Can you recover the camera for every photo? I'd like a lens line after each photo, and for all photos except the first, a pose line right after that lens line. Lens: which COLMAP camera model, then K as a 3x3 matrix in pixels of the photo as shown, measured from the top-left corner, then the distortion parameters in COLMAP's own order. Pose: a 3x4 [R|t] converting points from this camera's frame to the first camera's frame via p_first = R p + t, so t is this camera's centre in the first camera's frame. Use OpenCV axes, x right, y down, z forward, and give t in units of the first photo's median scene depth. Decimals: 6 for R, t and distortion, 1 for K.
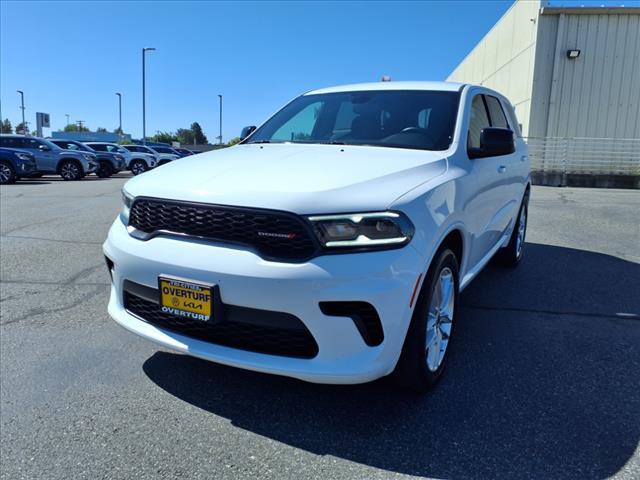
lens RADIAL K [[513.3, 0, 316.9], [0, 513.3, 240.1], [0, 0, 1]] dist [0.064782, -0.047210]
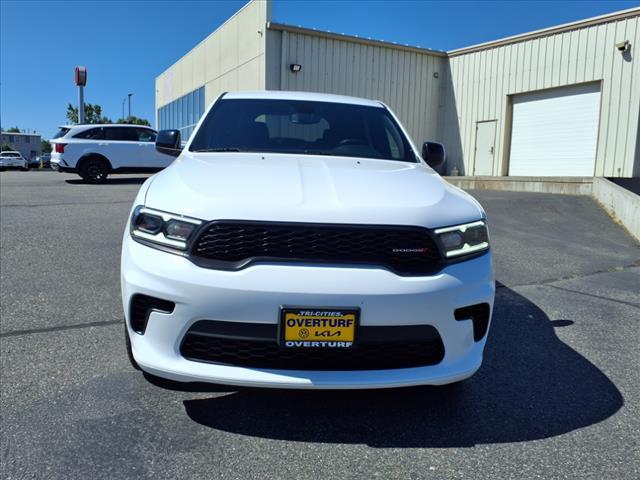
lens RADIAL K [[513.3, 0, 322.0], [0, 513.3, 243.3], [0, 0, 1]] dist [0.064782, -0.047210]
pose [[0.831323, -0.081926, 0.549719, -0.744232], [0.075775, 0.996548, 0.033925, -0.067815], [-0.550600, 0.013452, 0.834661, 0.229313]]
